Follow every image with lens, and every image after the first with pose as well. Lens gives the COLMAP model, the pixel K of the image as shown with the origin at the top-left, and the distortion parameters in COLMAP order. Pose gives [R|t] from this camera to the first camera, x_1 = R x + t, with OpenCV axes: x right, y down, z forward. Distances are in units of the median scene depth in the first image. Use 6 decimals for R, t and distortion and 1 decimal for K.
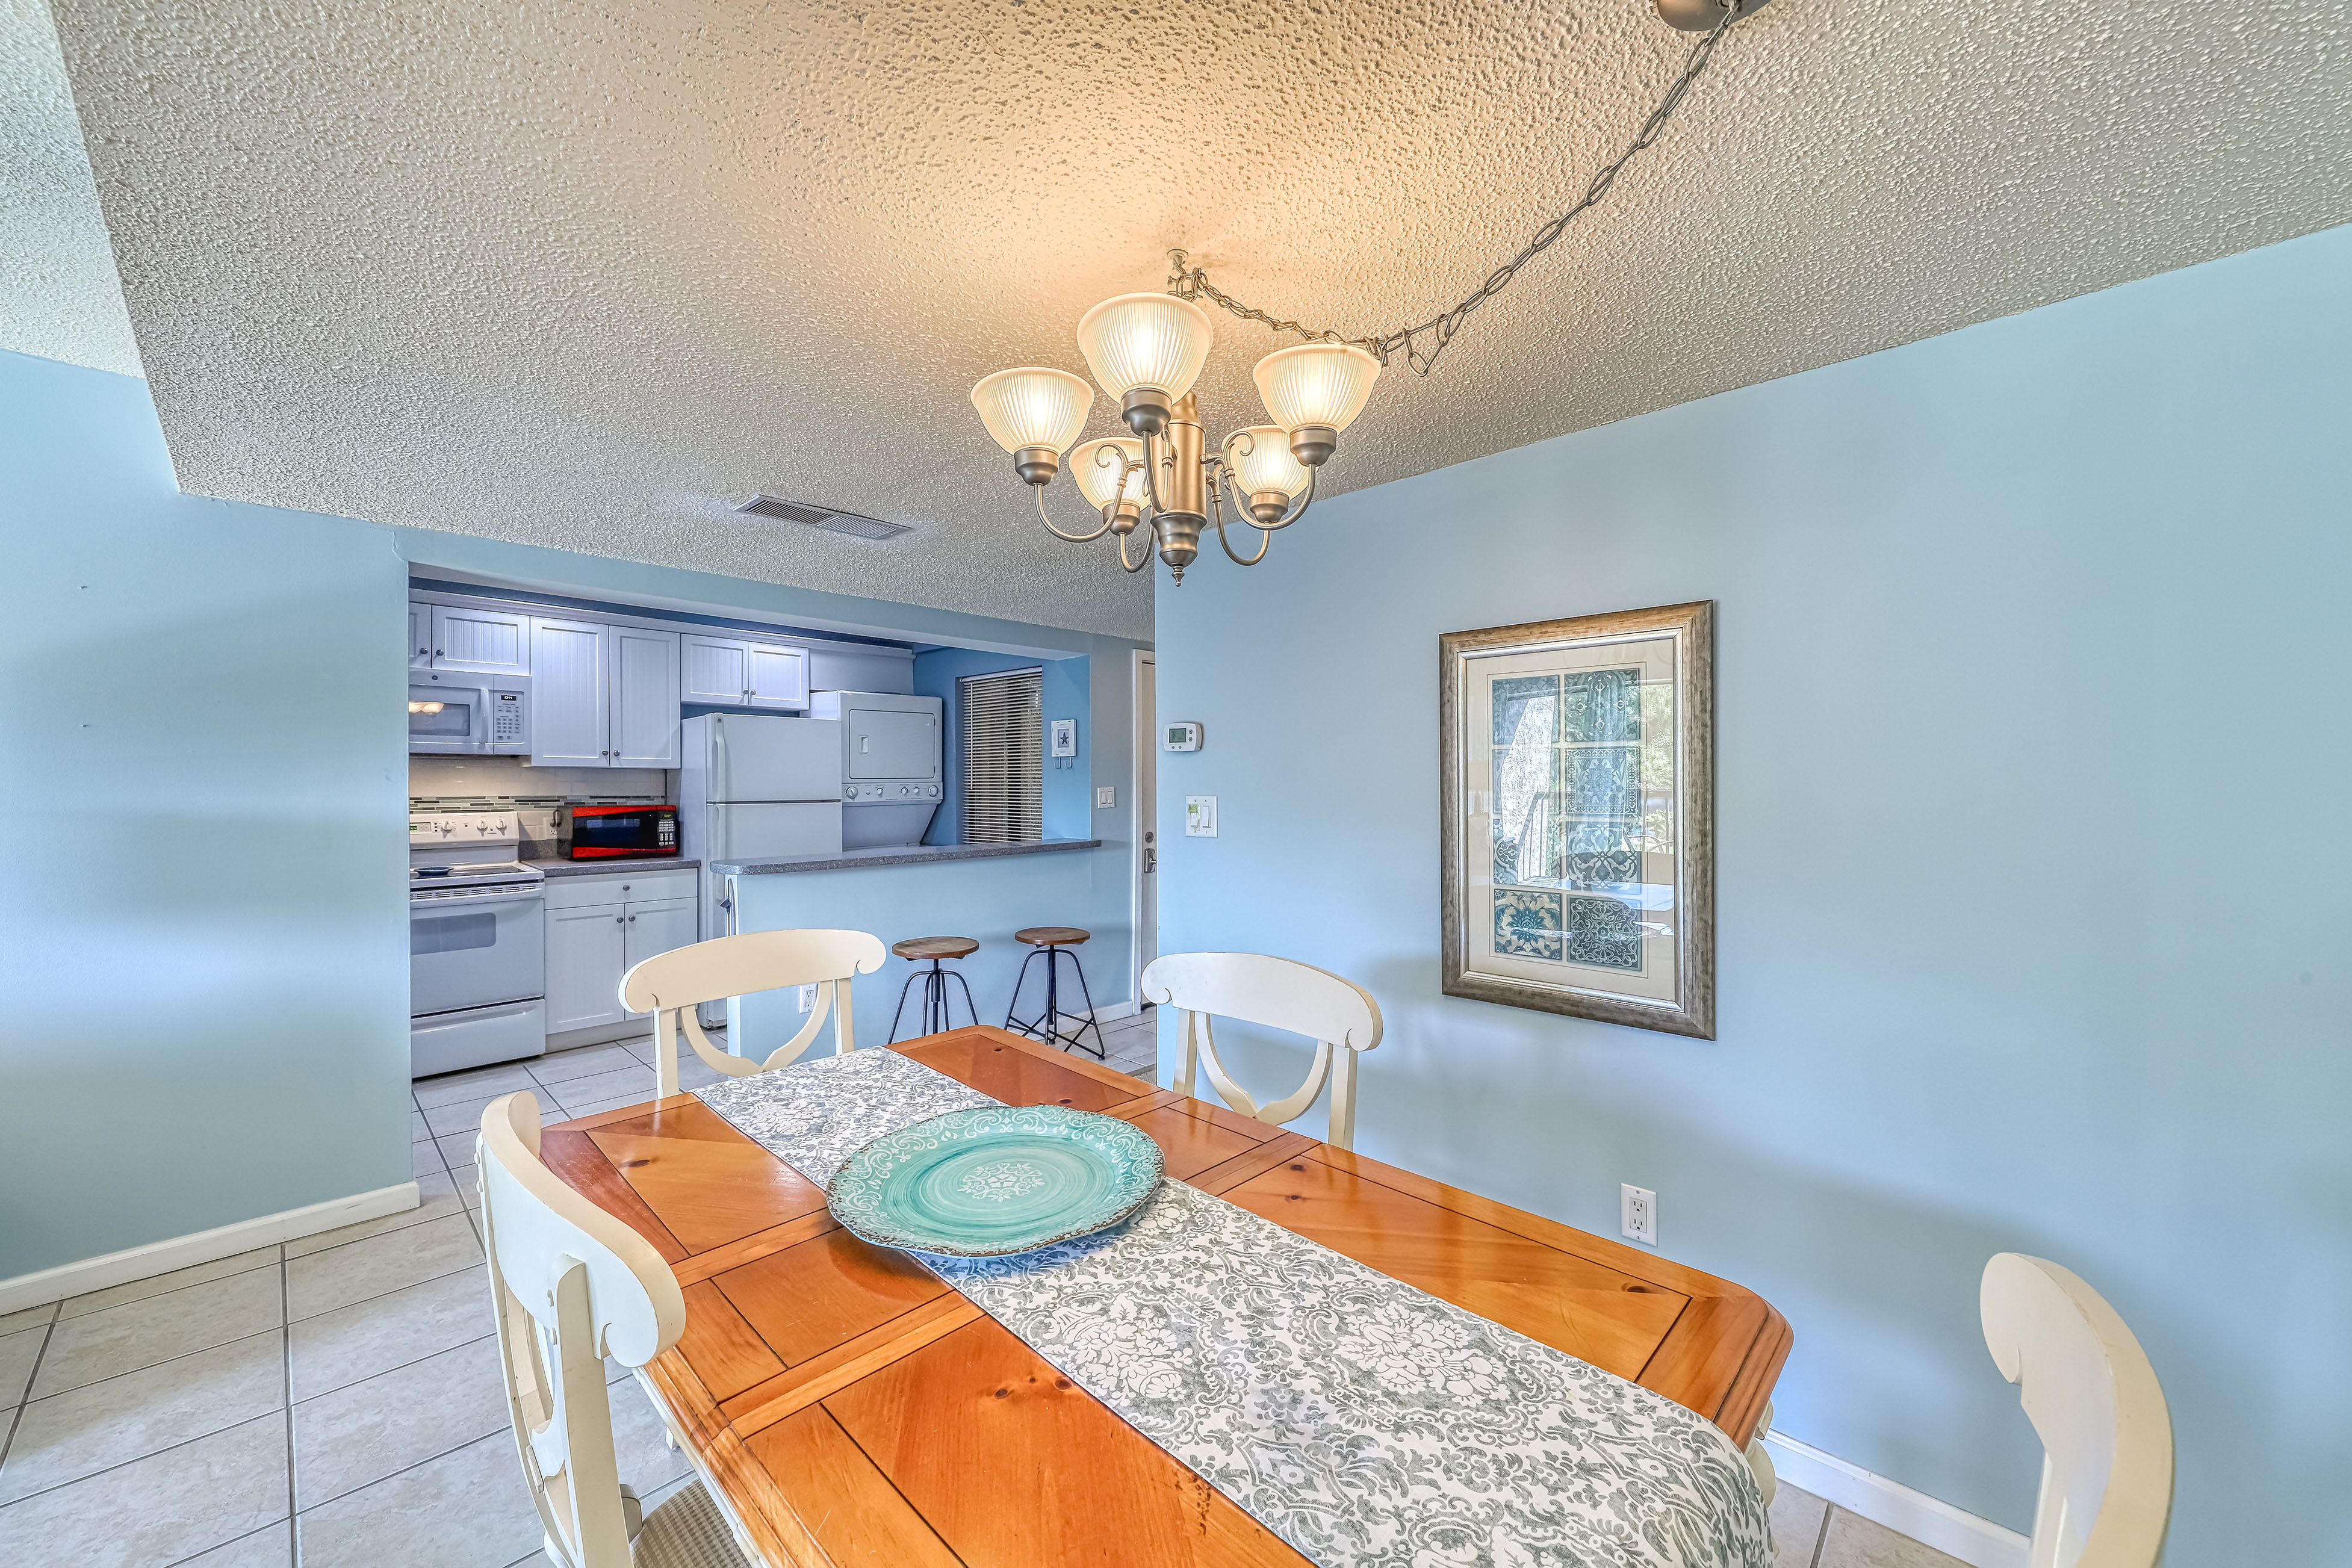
lens RADIAL K [[887.1, 0, 1174.9], [0, 887.1, 787.0], [0, 0, 1]] dist [0.002813, -0.002688]
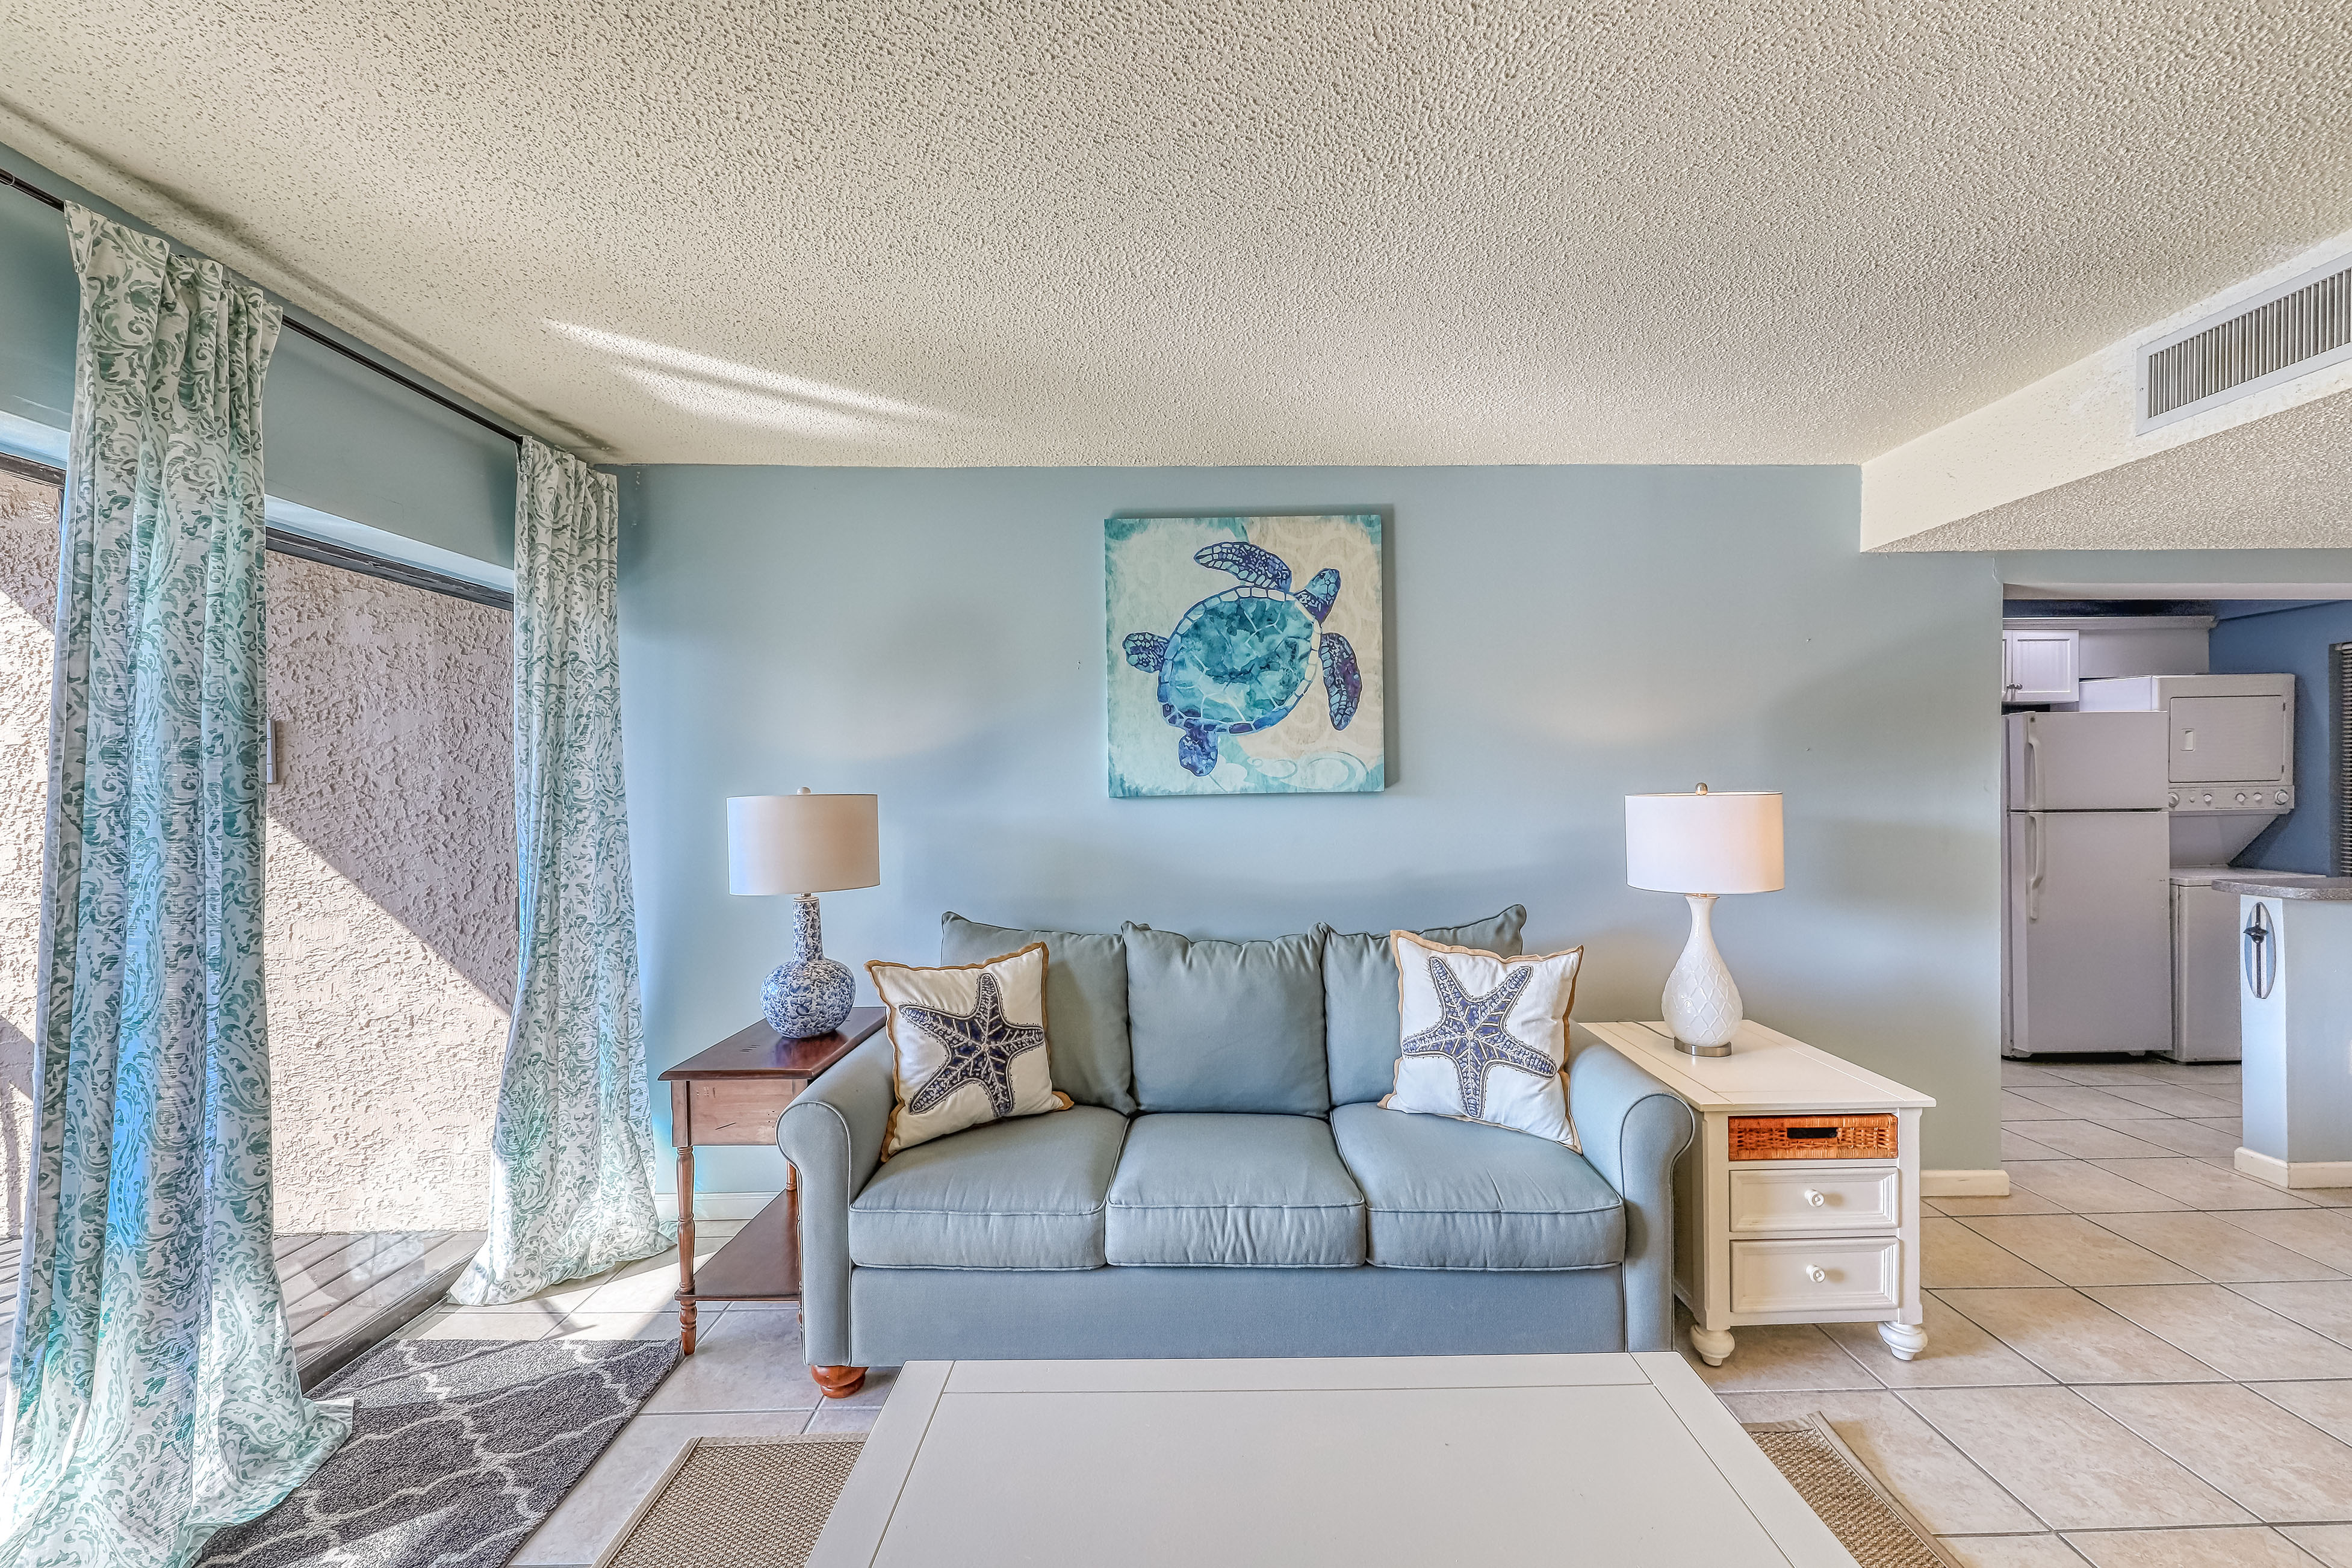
lens RADIAL K [[920.3, 0, 1198.6], [0, 920.3, 791.3], [0, 0, 1]] dist [0.005145, -0.002933]
pose [[0.700746, -0.001813, -0.713409, -0.484900], [0.003804, 0.999992, 0.001195, -0.007270], [0.713401, -0.003552, 0.700747, -0.293608]]
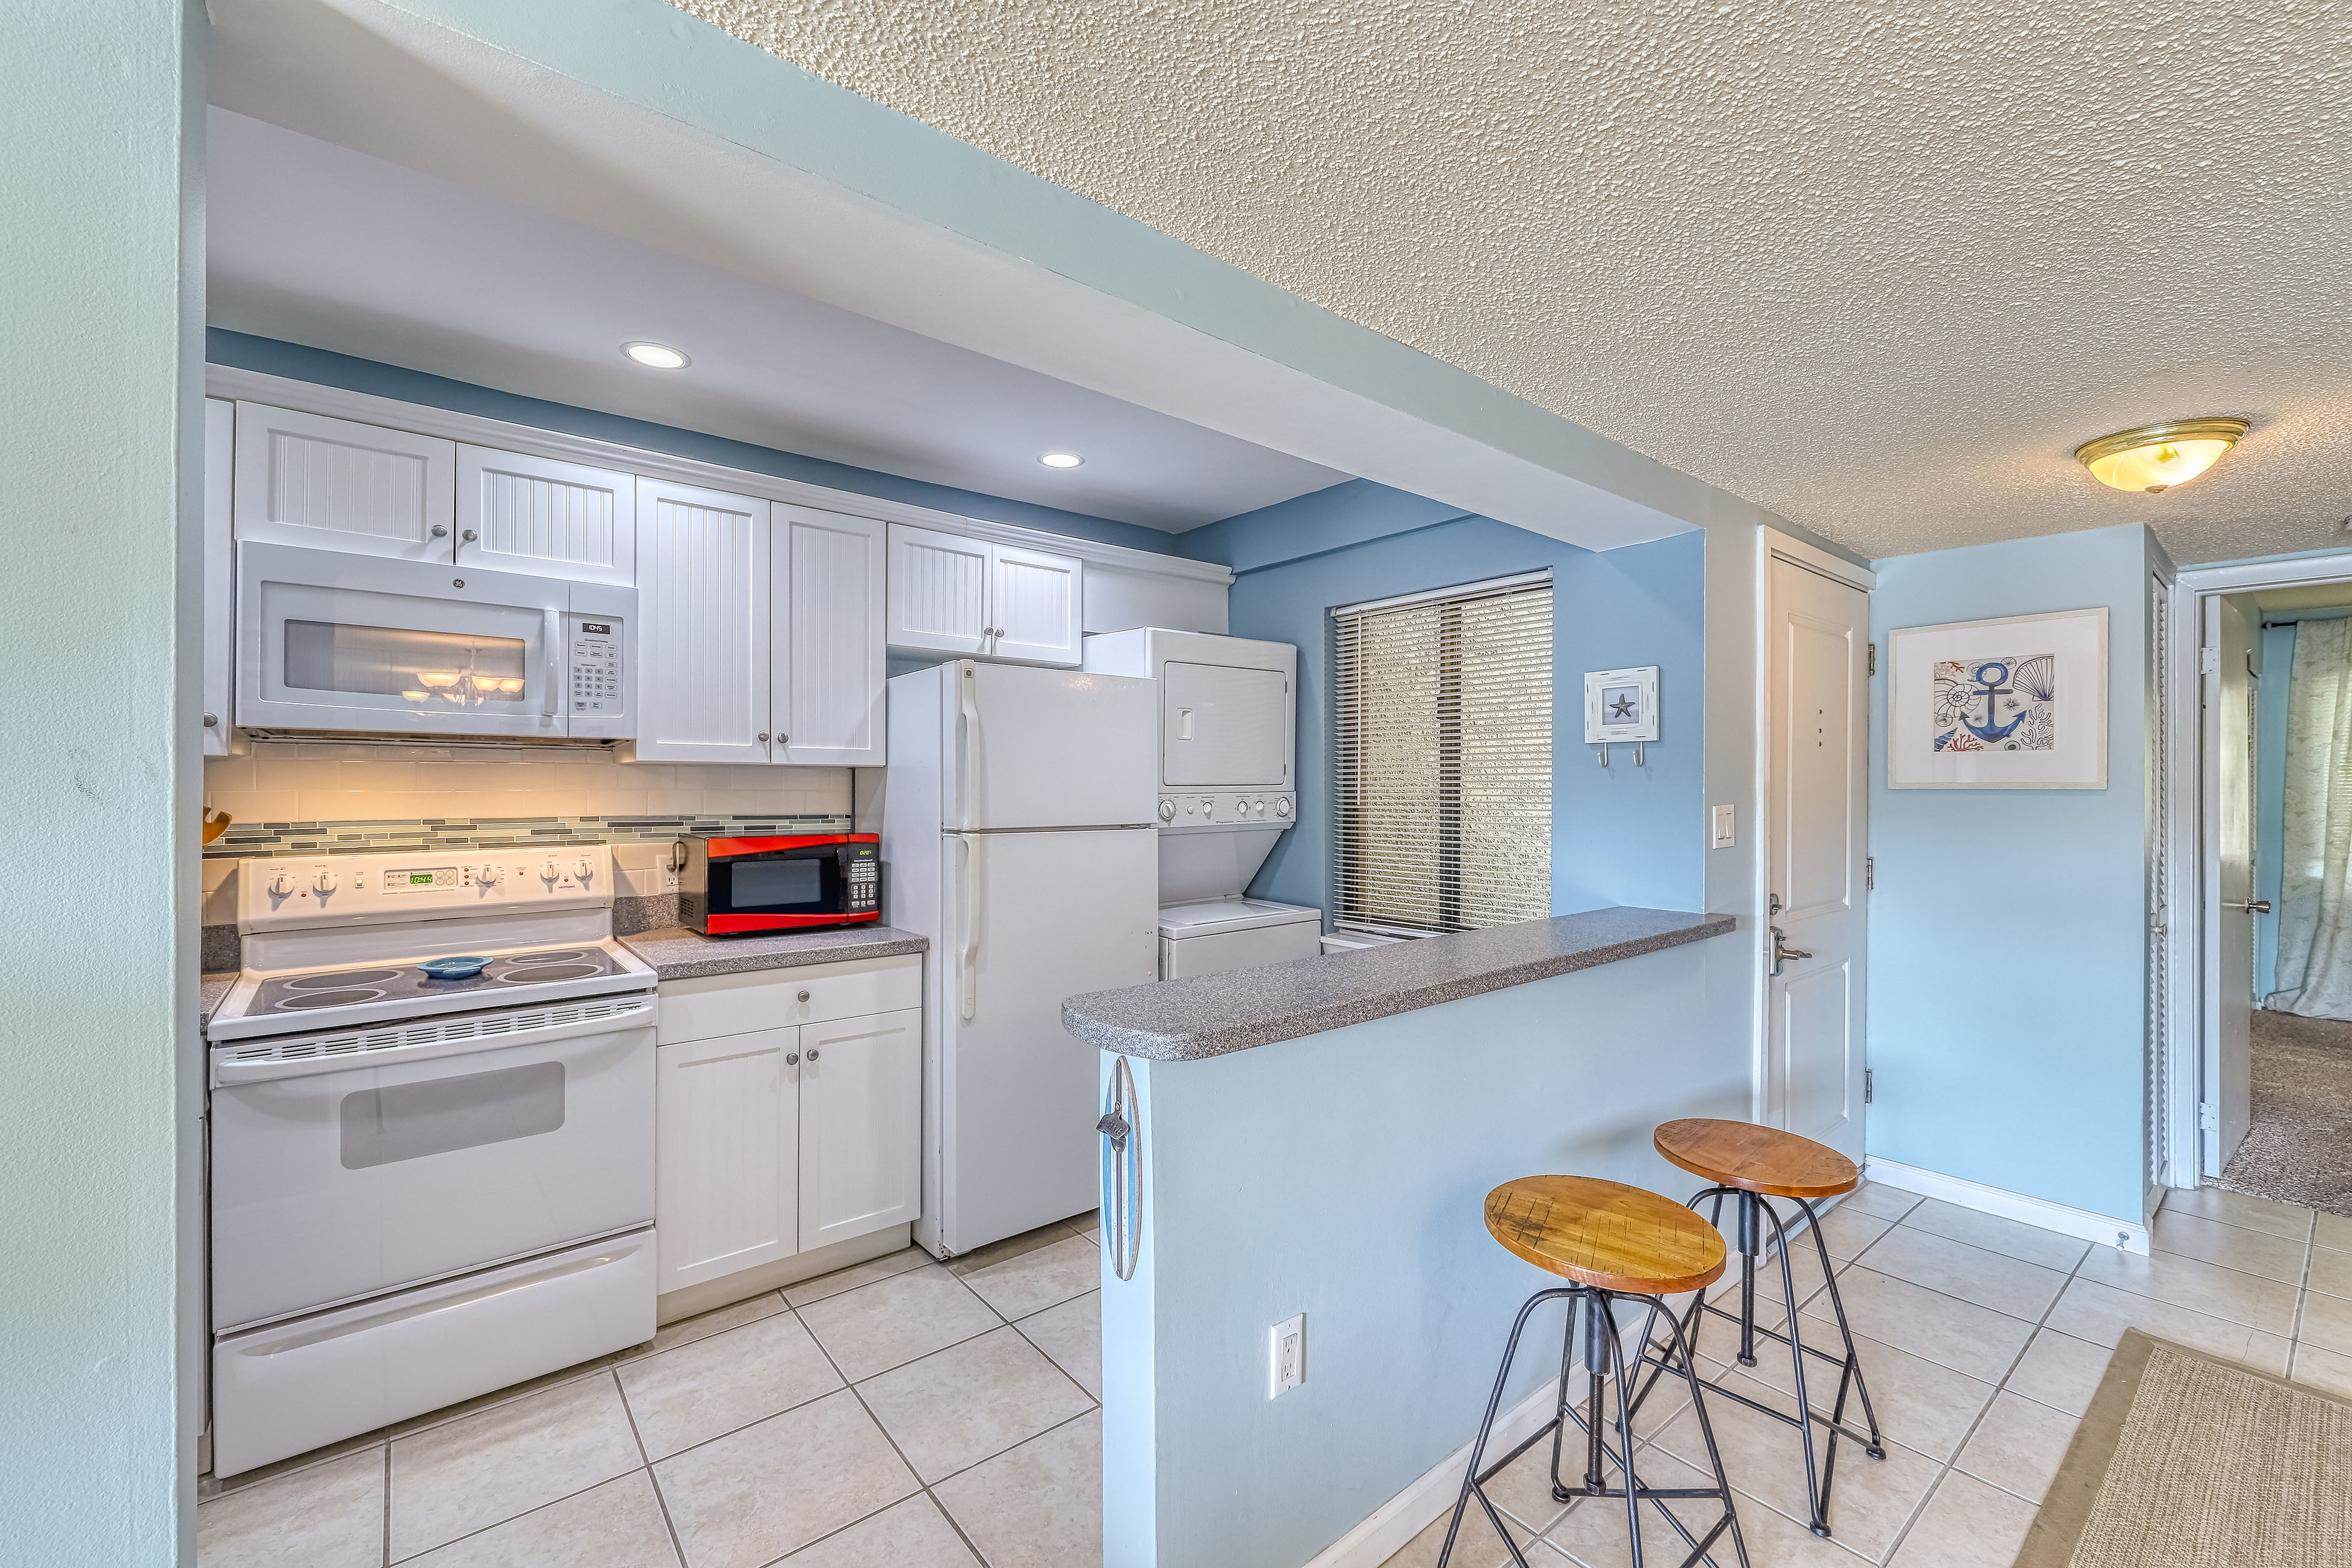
lens RADIAL K [[971.4, 0, 1169.2], [0, 971.4, 785.5], [0, 0, 1]] dist [0.004298, -0.000076]
pose [[0.991460, 0.002557, -0.130383, -0.355618], [-0.003650, 0.999960, -0.008143, -0.005596], [0.130357, 0.008550, 0.991430, 0.496809]]
